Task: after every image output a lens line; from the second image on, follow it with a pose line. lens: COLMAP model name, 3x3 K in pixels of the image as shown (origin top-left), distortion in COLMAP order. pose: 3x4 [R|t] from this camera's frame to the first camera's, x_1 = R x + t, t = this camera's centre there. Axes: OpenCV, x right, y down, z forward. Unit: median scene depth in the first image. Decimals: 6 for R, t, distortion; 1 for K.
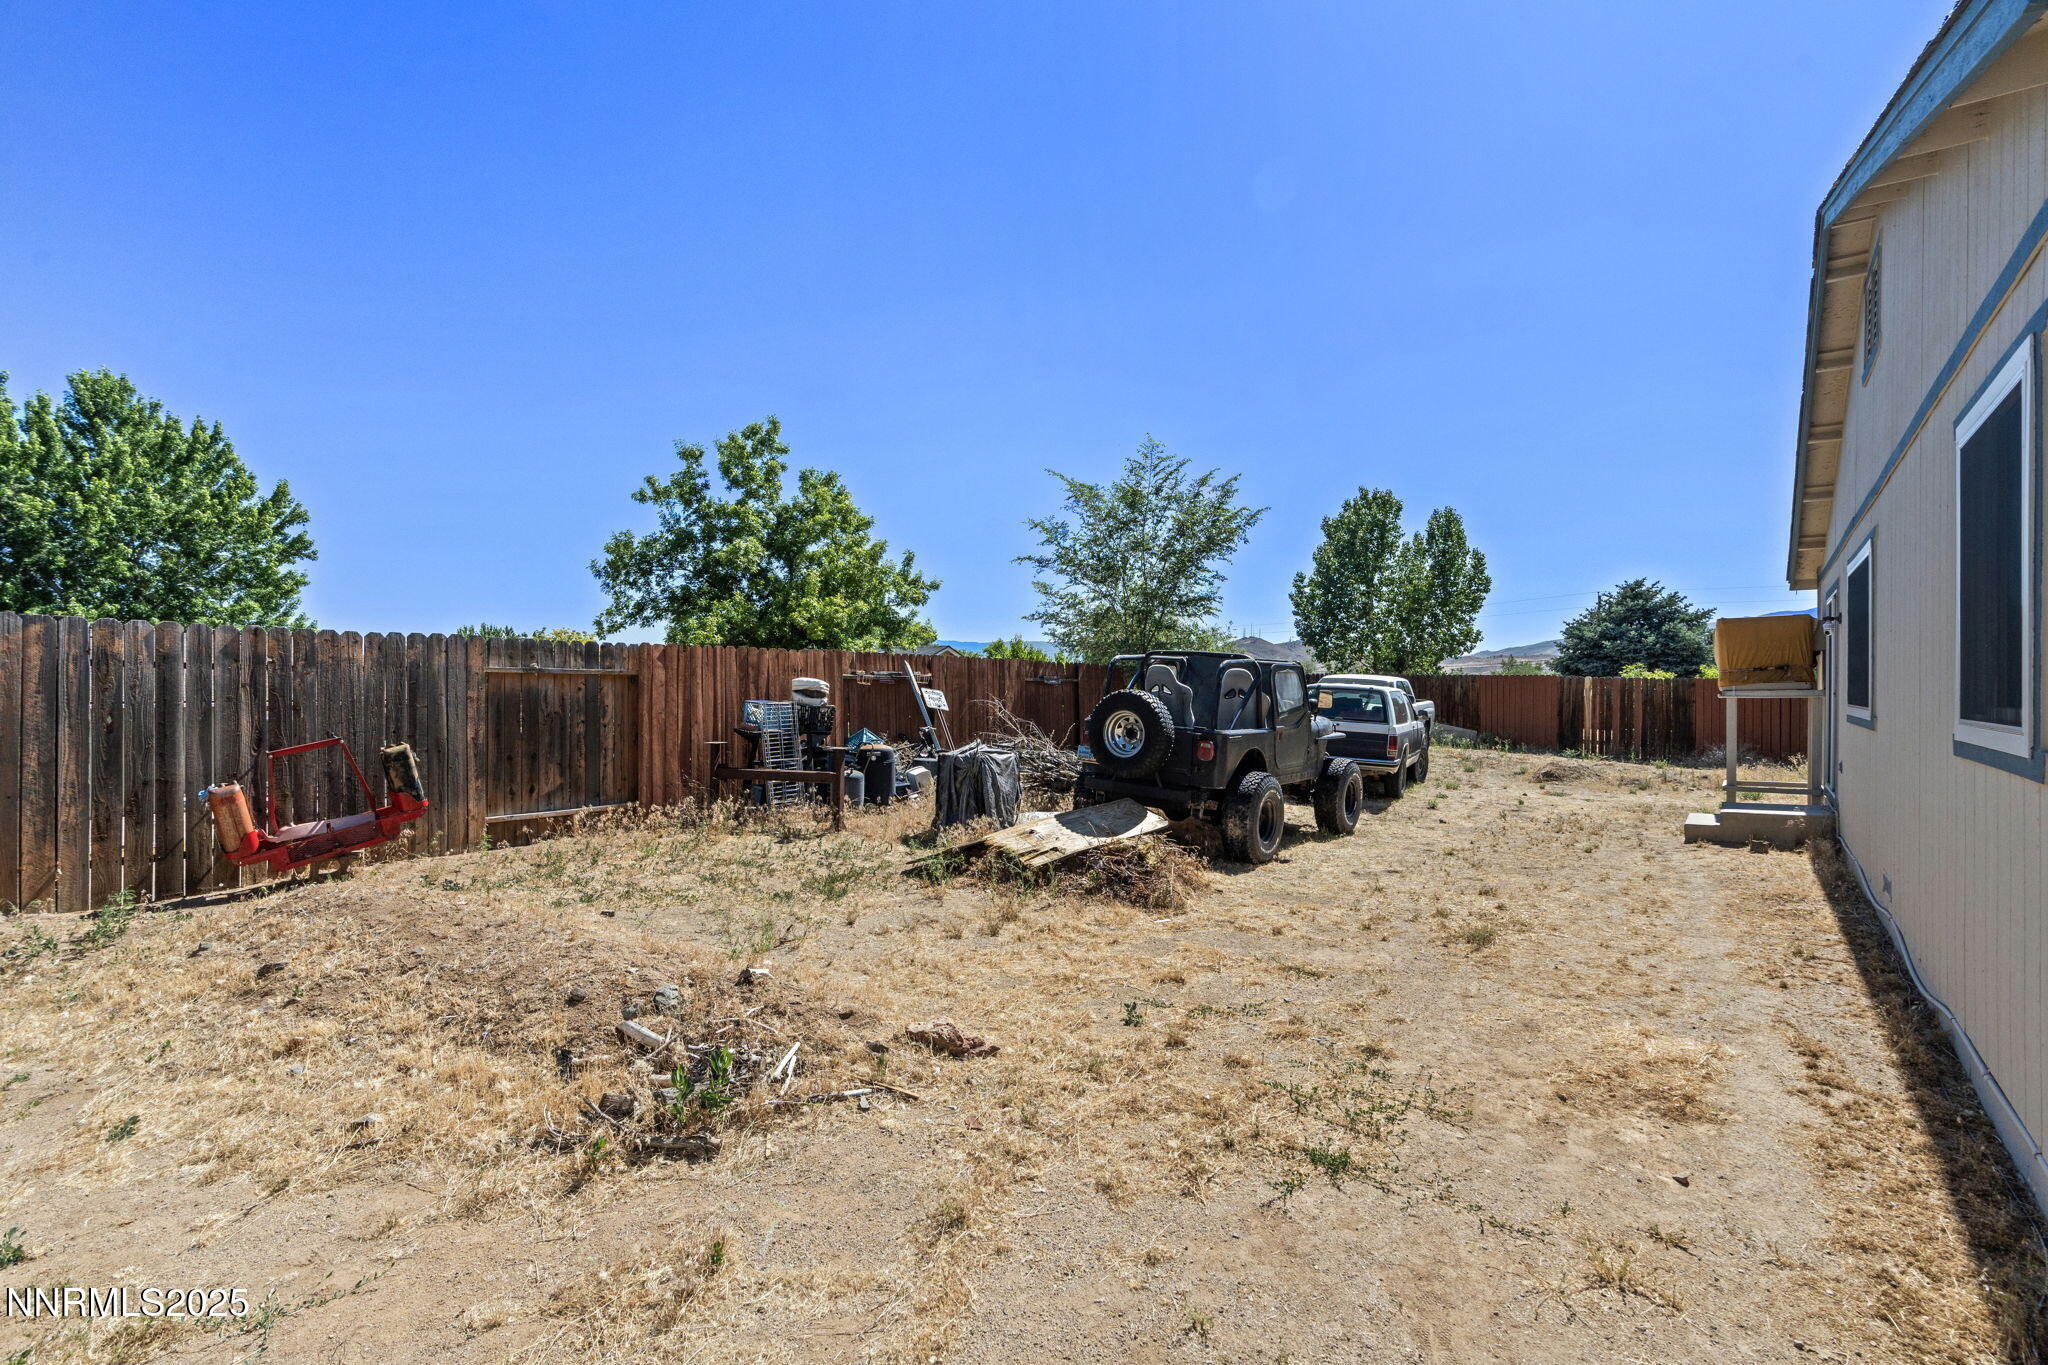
lens RADIAL K [[923.0, 0, 1028.2], [0, 923.0, 679.4], [0, 0, 1]] dist [-0.012523, 0.005452]
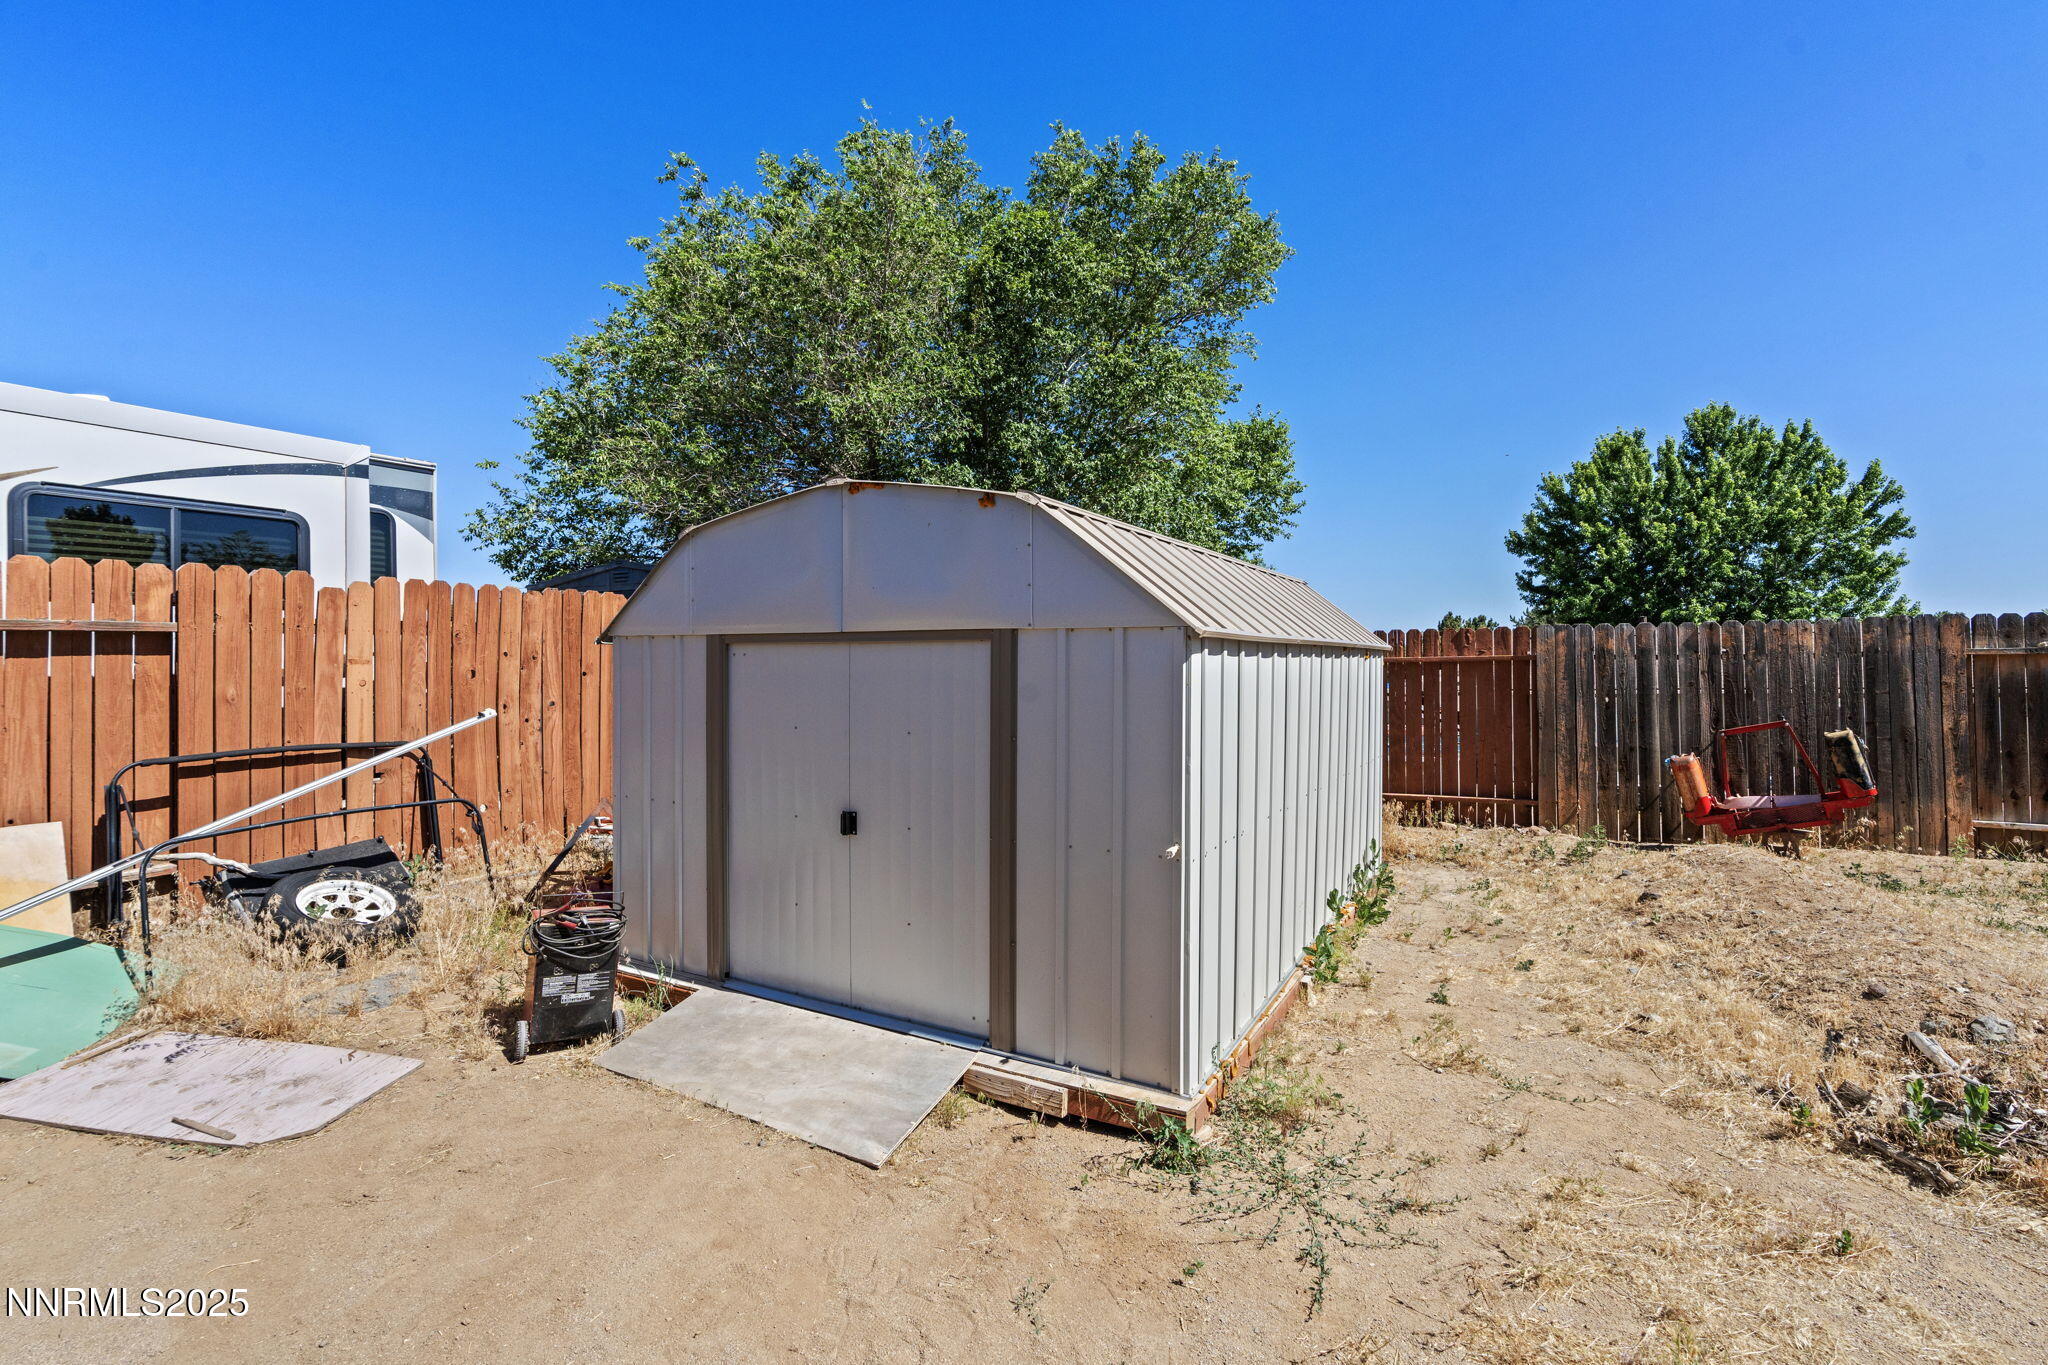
lens RADIAL K [[923.0, 0, 1028.2], [0, 923.0, 679.4], [0, 0, 1]] dist [-0.012523, 0.005452]
pose [[0.109799, -0.003115, -0.993949, 0.193516], [0.016465, 0.999864, -0.001314, 0.002246], [0.993817, -0.016222, 0.109835, 0.009631]]
